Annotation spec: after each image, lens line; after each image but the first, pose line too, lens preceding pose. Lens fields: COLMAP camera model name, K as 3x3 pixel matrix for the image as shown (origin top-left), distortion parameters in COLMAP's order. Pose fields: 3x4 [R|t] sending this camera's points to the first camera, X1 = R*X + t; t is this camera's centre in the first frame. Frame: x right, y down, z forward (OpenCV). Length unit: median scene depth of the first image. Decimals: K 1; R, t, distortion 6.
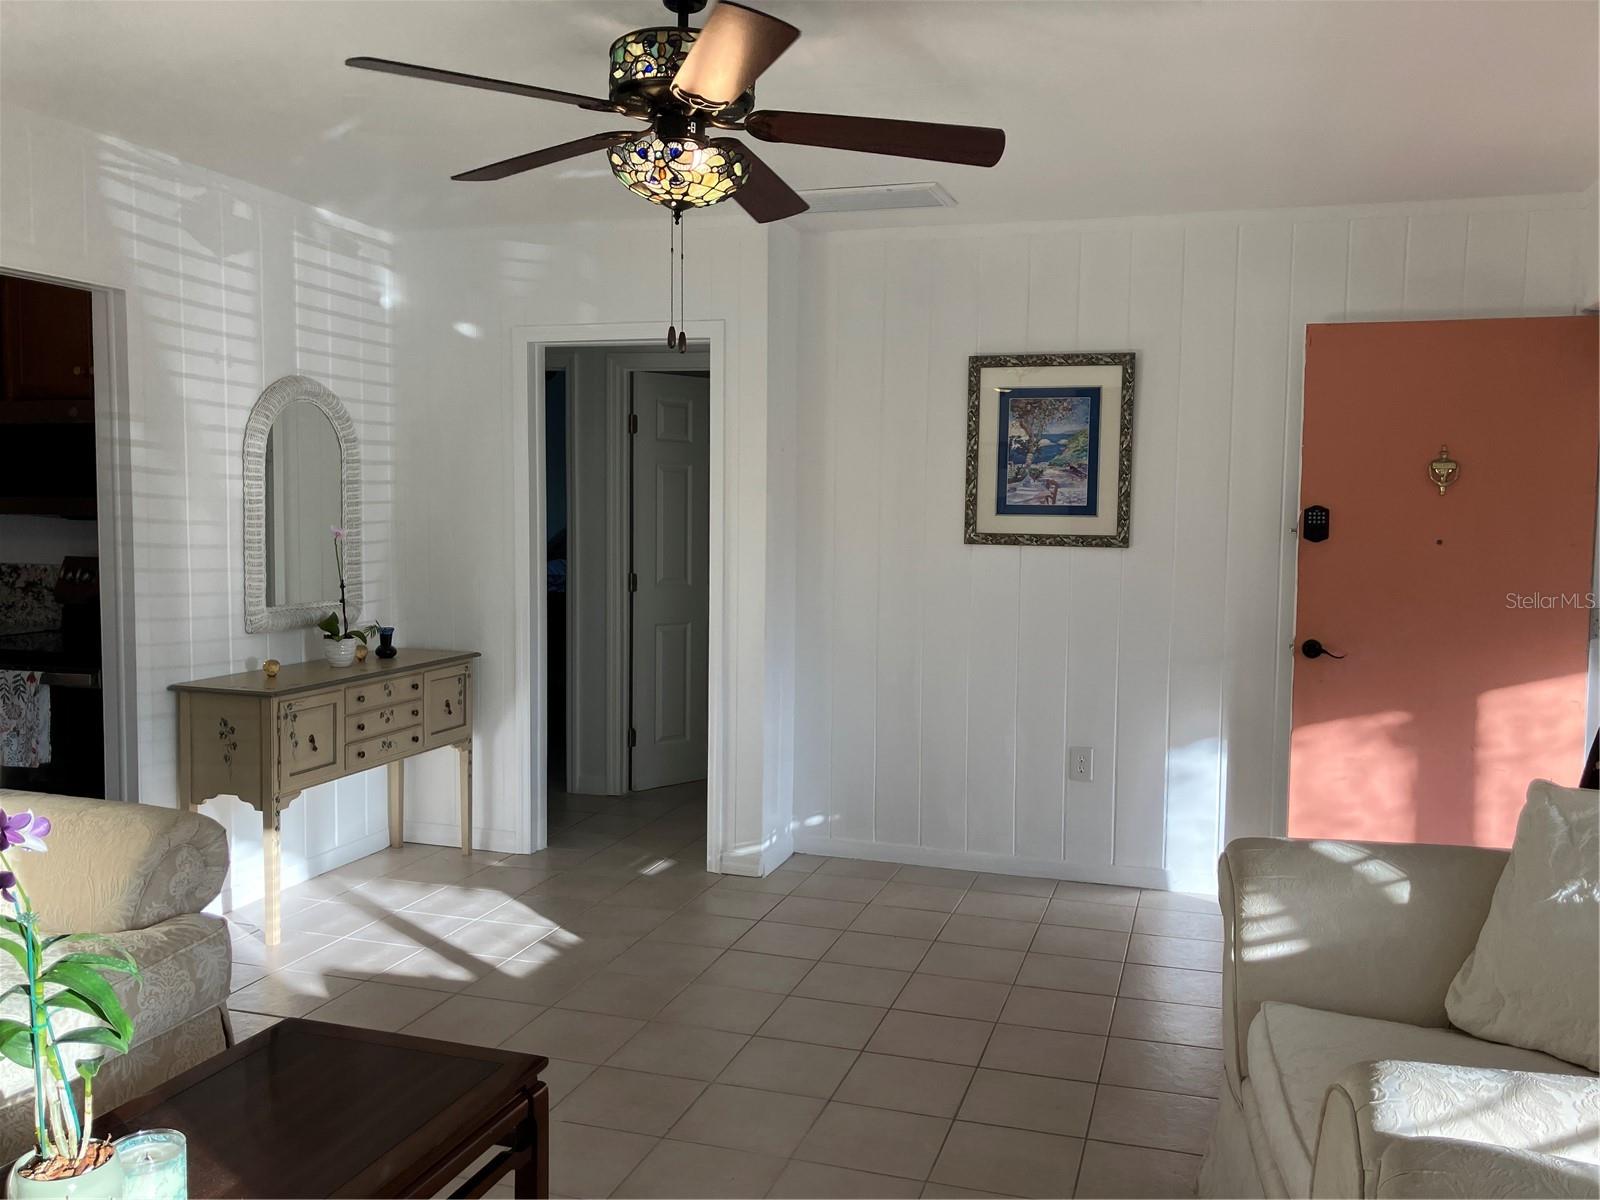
lens RADIAL K [[1342.5, 0, 793.9], [0, 1342.5, 607.1], [0, 0, 1]] dist [0.037614, -0.060981]
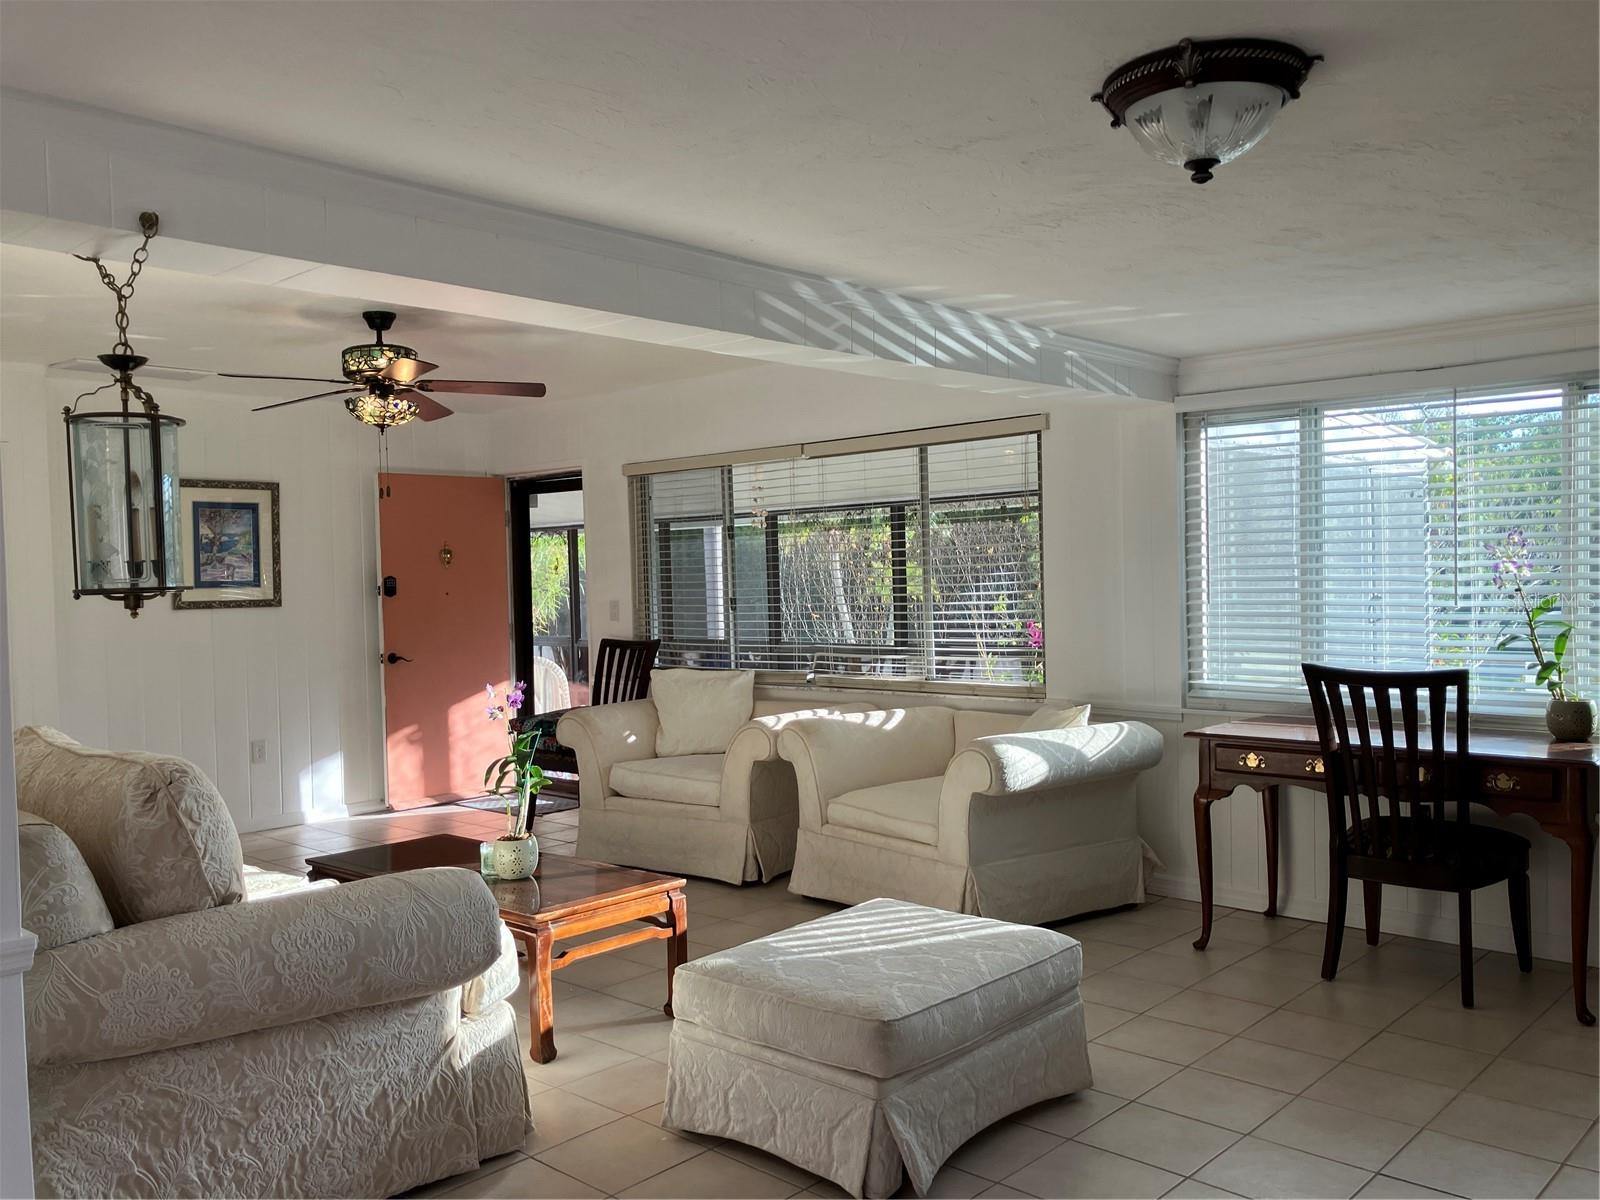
lens RADIAL K [[1342.5, 0, 799.6], [0, 1342.5, 596.4], [0, 0, 1]] dist [0.037614, -0.060981]
pose [[0.408837, -0.043419, 0.911574, -0.923749], [0.084387, 0.996387, 0.009611, -0.019900], [-0.908697, 0.072996, 0.411024, -0.187320]]
